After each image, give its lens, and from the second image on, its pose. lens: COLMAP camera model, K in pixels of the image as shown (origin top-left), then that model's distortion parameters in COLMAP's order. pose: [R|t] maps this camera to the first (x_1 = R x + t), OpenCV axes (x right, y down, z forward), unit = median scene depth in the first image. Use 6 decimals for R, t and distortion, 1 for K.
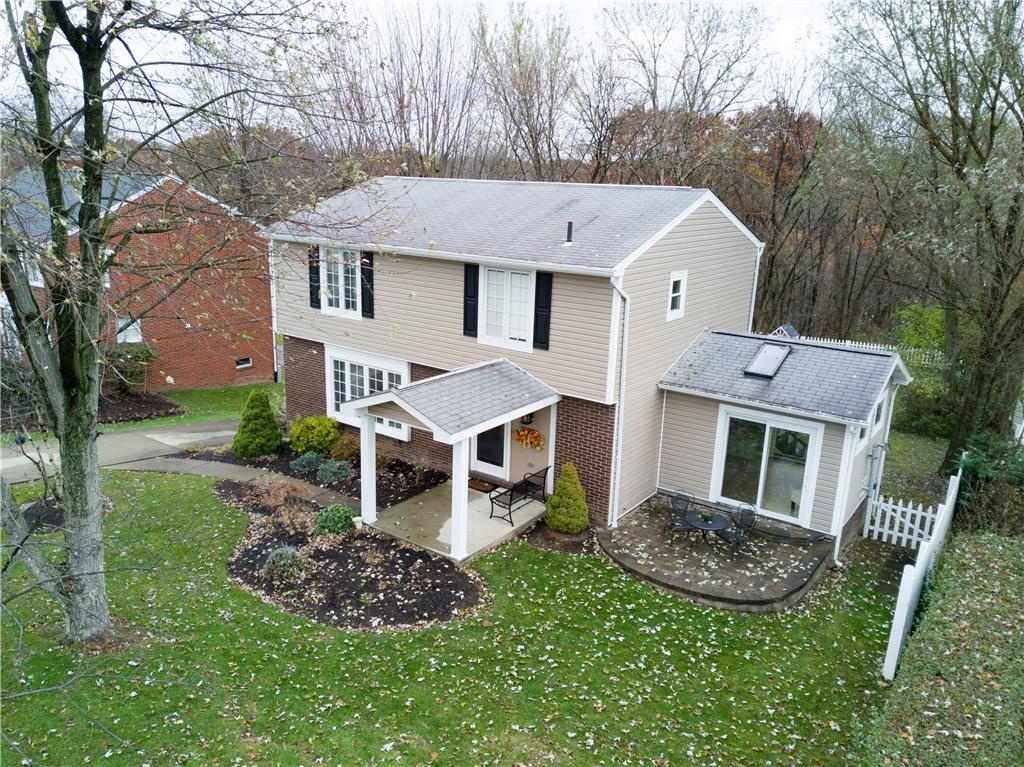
lens RADIAL K [[769.5, 0, 511.4], [0, 769.5, 389.0], [0, 0, 1]] dist [0.018869, -0.006341]
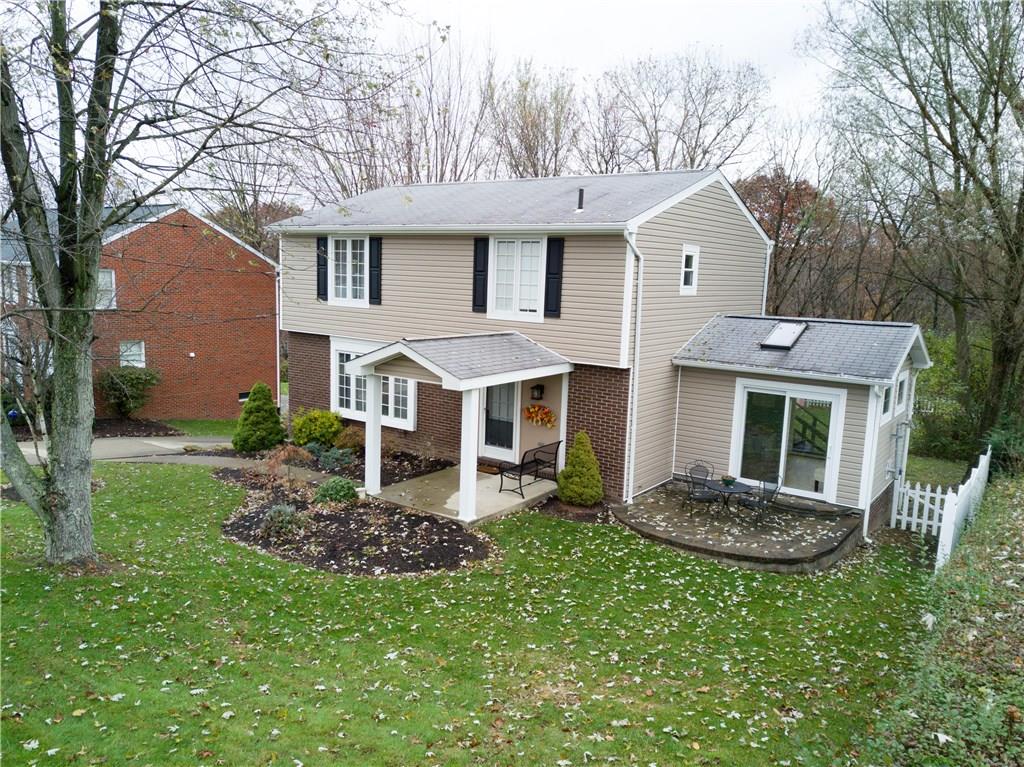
lens RADIAL K [[769.5, 0, 511.5], [0, 769.5, 388.3], [0, 0, 1]] dist [0.018869, -0.006341]
pose [[0.999993, 0.002297, -0.002860, -0.010564], [-0.002611, 0.993321, -0.115356, 0.154440], [0.002576, 0.115363, 0.993320, 0.039880]]
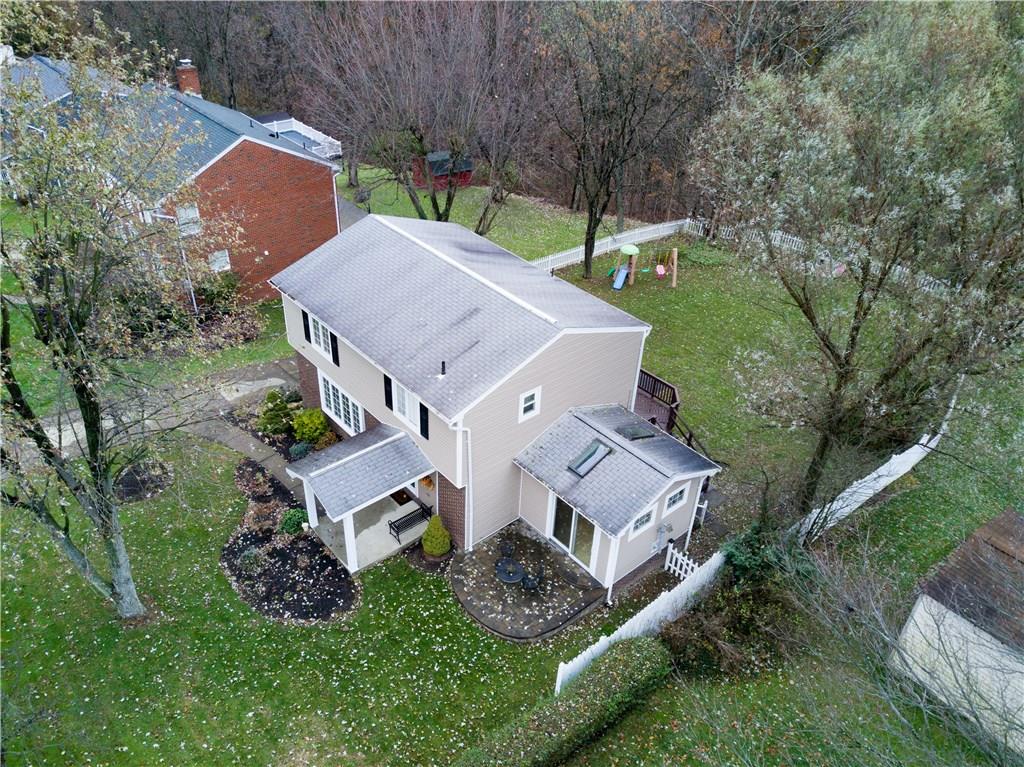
lens RADIAL K [[769.5, 0, 509.1], [0, 769.5, 384.4], [0, 0, 1]] dist [0.018869, -0.006341]
pose [[0.974026, 0.133996, -0.182533, 0.458120], [-0.070143, 0.945011, 0.319428, -0.638039], [0.215298, -0.298328, 0.929864, -0.294338]]
